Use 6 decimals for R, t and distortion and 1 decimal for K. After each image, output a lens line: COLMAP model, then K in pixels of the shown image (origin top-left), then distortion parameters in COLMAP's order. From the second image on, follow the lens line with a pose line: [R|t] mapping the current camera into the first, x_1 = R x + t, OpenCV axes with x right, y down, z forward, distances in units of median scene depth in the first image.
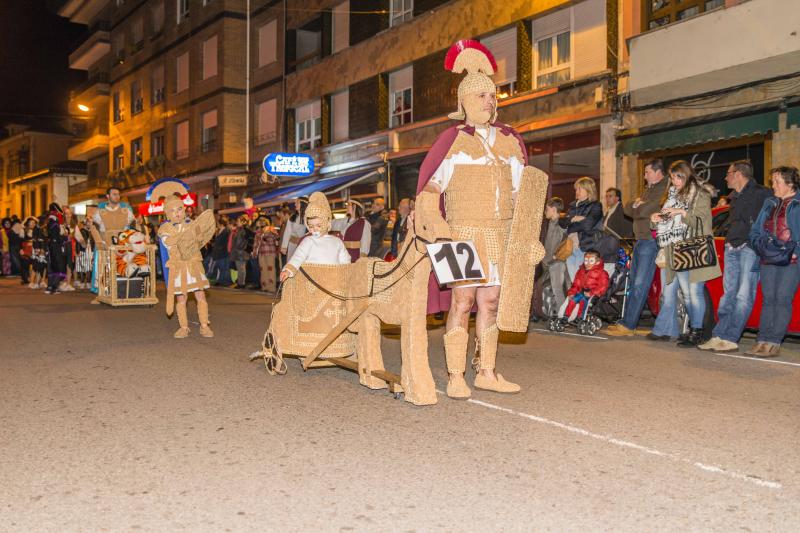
lens RADIAL K [[861.1, 0, 400.0], [0, 861.1, 266.5], [0, 0, 1]] dist [-0.018773, -0.014825]
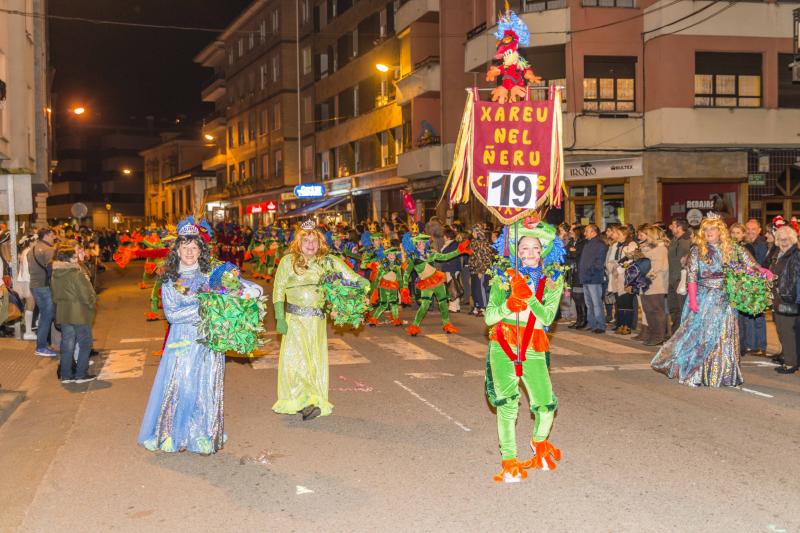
lens RADIAL K [[992.8, 0, 395.1], [0, 992.8, 268.4], [0, 0, 1]] dist [-0.009950, -0.032309]
pose [[0.978664, -0.009864, -0.205232, 0.369670], [0.015716, 0.999515, 0.026901, -0.012536], [0.204867, -0.029553, 0.978344, -0.757147]]
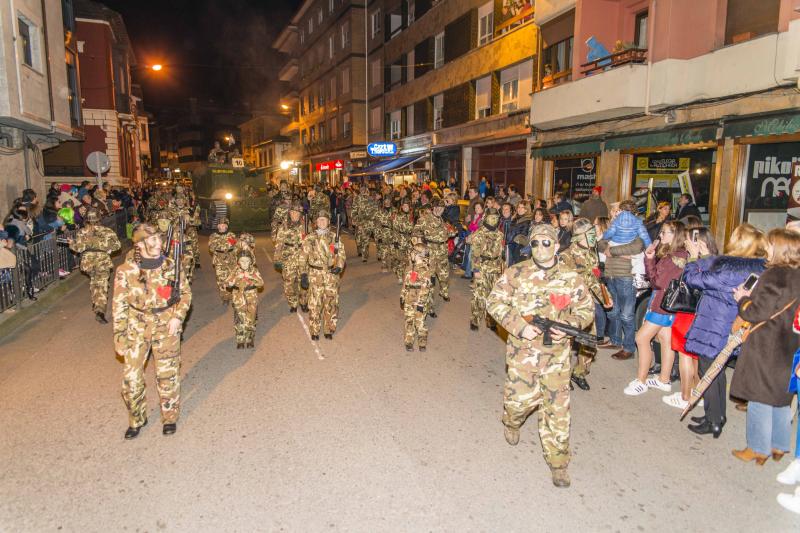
lens RADIAL K [[541.2, 0, 397.0], [0, 541.2, 266.7], [0, 0, 1]] dist [0.005135, -0.004817]
pose [[0.980774, 0.026597, -0.193325, 0.100312], [0.001795, 0.989397, 0.145222, -0.034747], [0.195138, -0.142777, 0.970328, -0.080424]]
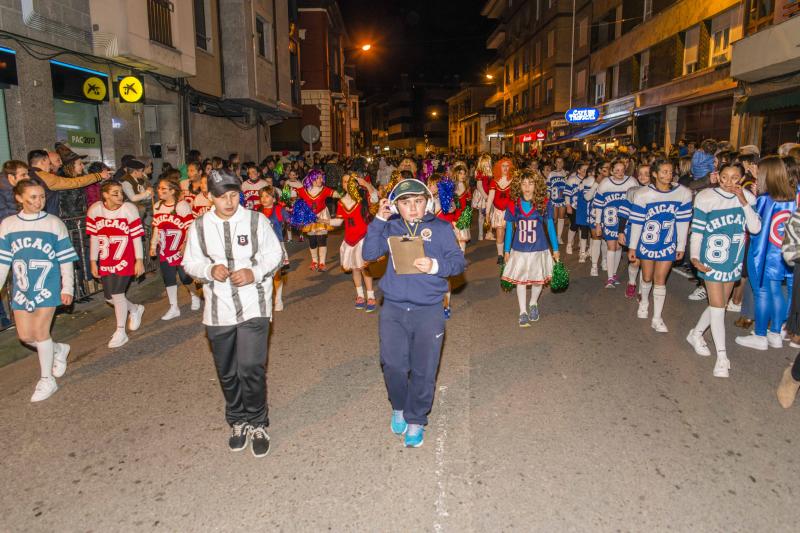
lens RADIAL K [[593.9, 0, 400.0], [0, 593.9, 266.5], [0, 0, 1]] dist [0.020233, -0.005750]
pose [[0.847479, 0.075170, -0.525480, 0.162231], [0.014512, 0.986272, 0.164490, -0.021669], [0.530630, -0.147028, 0.834754, -0.142909]]
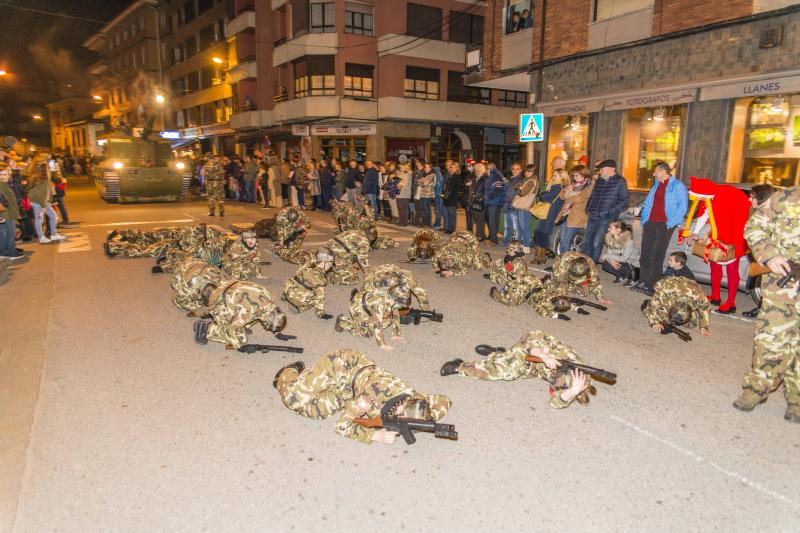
lens RADIAL K [[541.2, 0, 397.0], [0, 541.2, 266.7], [0, 0, 1]] dist [0.005135, -0.004817]
pose [[0.994021, -0.007792, 0.108907, 0.342477], [-0.011404, 0.984585, 0.174537, -0.010784], [-0.108588, -0.174736, 0.978609, -0.742560]]
